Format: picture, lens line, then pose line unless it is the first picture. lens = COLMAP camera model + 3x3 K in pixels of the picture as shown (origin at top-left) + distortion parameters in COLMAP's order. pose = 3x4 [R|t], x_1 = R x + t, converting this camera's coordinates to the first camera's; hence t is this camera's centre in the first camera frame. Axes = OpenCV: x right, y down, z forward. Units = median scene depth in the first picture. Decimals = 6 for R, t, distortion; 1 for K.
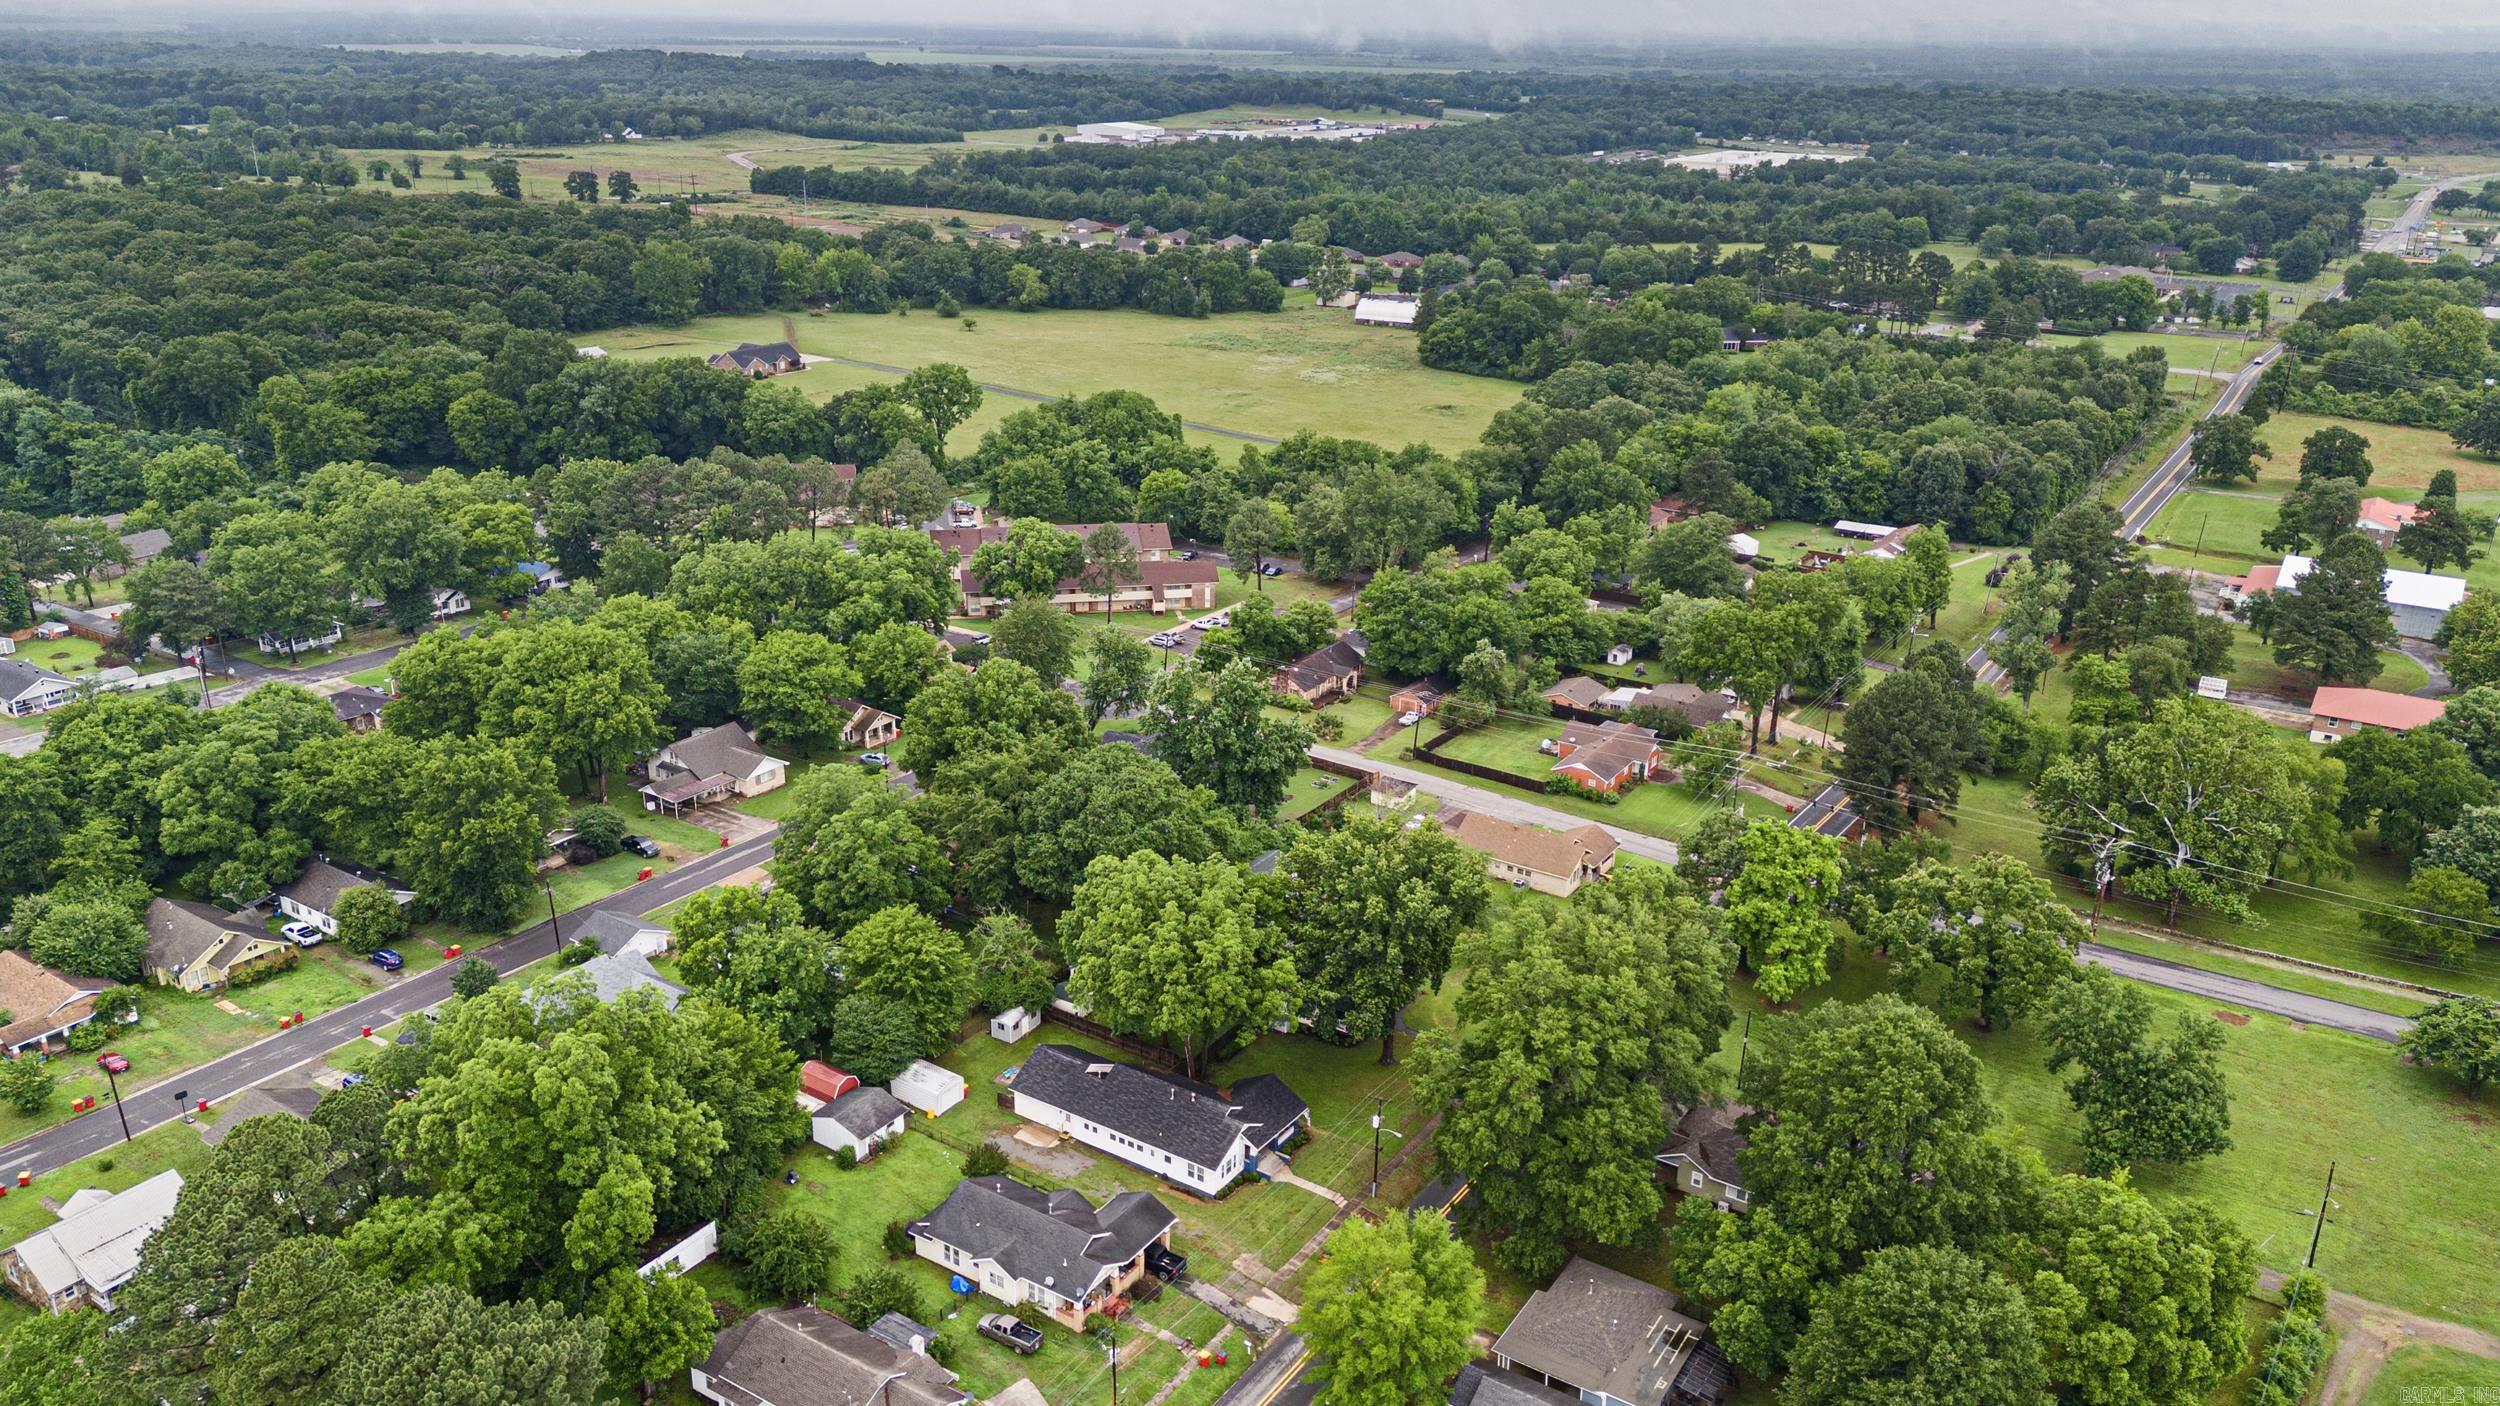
lens RADIAL K [[1809.8, 0, 1250.0], [0, 1809.8, 703.0], [0, 0, 1]] dist [0.080477, -0.109871]
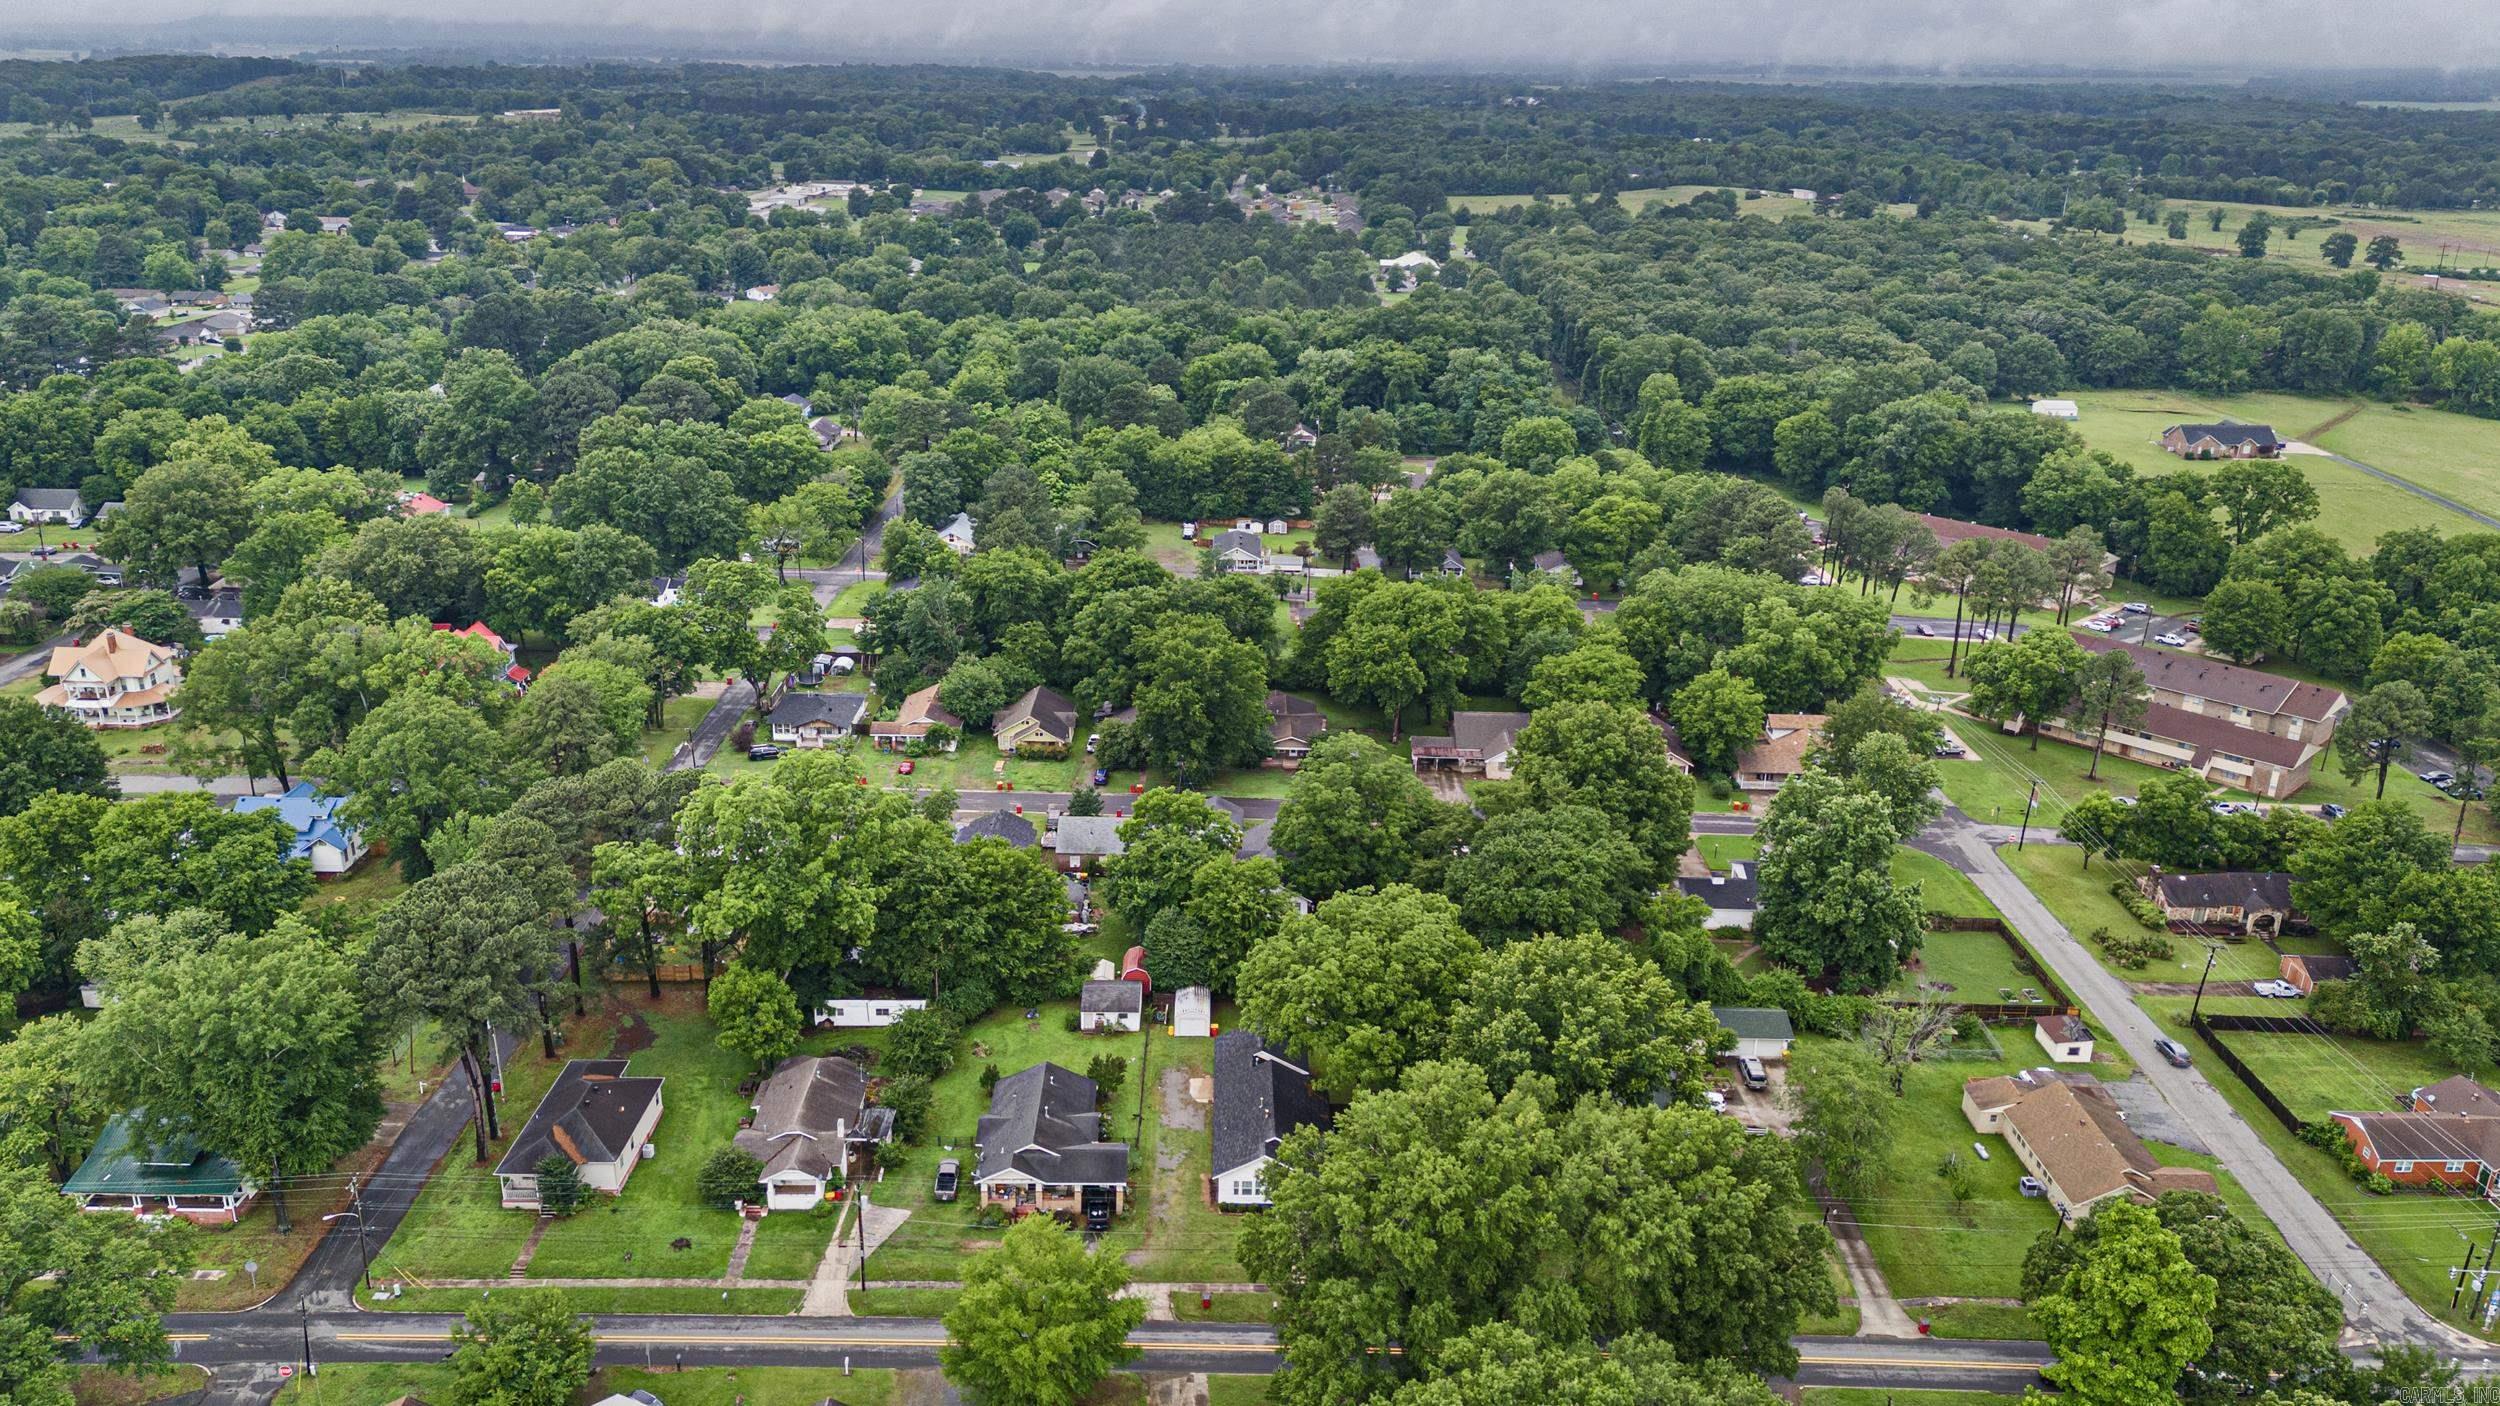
lens RADIAL K [[1809.8, 0, 1250.0], [0, 1809.8, 703.0], [0, 0, 1]] dist [0.080477, -0.109871]
pose [[0.551836, 0.274738, -0.787398, 0.406593], [-0.295571, 0.947319, 0.123390, -0.069068], [0.779817, 0.164641, 0.603969, 0.207352]]
